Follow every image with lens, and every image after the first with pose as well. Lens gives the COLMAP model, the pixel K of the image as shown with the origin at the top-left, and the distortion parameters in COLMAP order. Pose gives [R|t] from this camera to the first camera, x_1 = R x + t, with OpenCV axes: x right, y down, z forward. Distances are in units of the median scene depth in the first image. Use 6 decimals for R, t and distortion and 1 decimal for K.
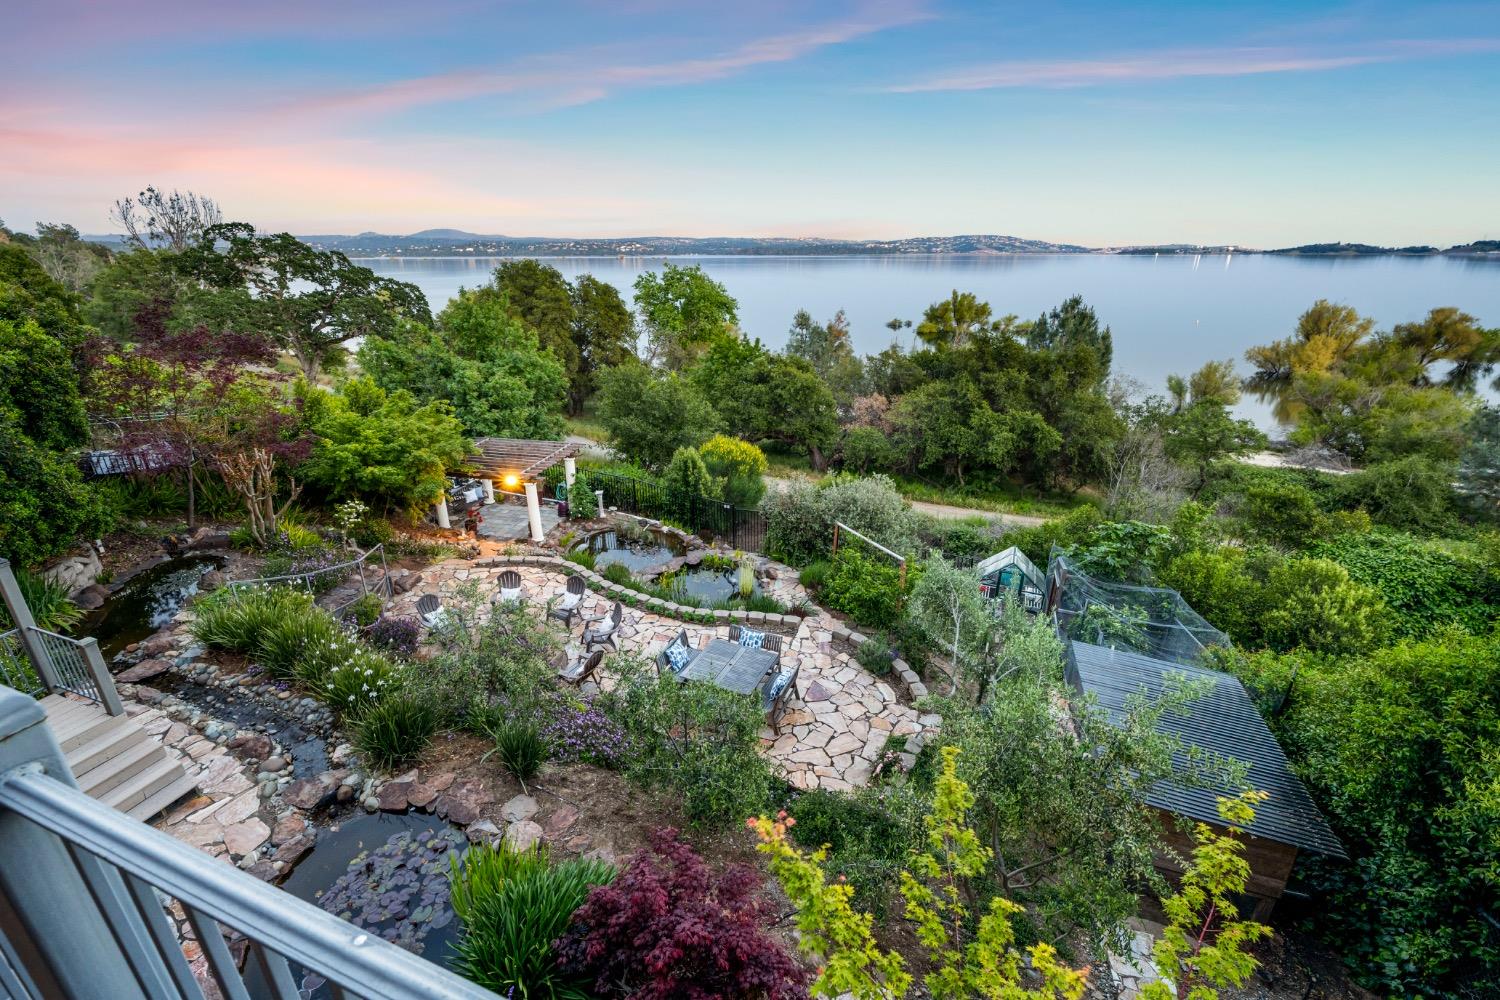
lens RADIAL K [[641.4, 0, 743.3], [0, 641.4, 510.3], [0, 0, 1]] dist [0.002976, 0.000236]
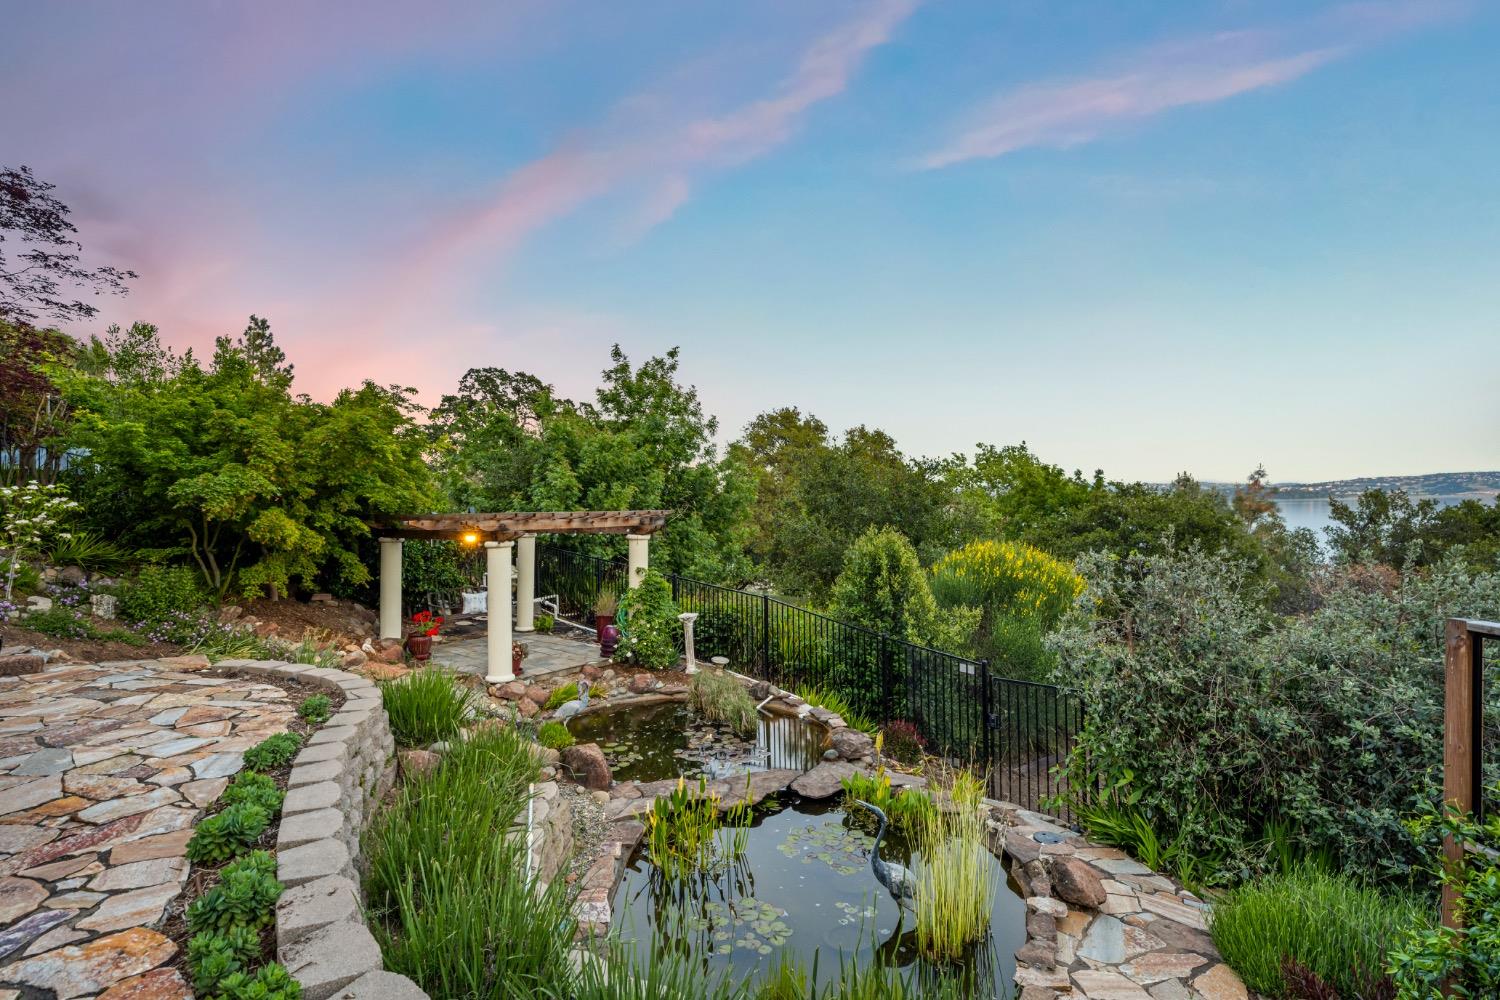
lens RADIAL K [[726.6, 0, 746.2], [0, 726.6, 497.6], [0, 0, 1]] dist [0.001913, 0.000332]
pose [[0.897604, -0.006170, -0.440759, 0.044032], [-0.159312, 0.927773, -0.337427, 0.062104], [0.411006, 0.373094, 0.831790, 0.540902]]
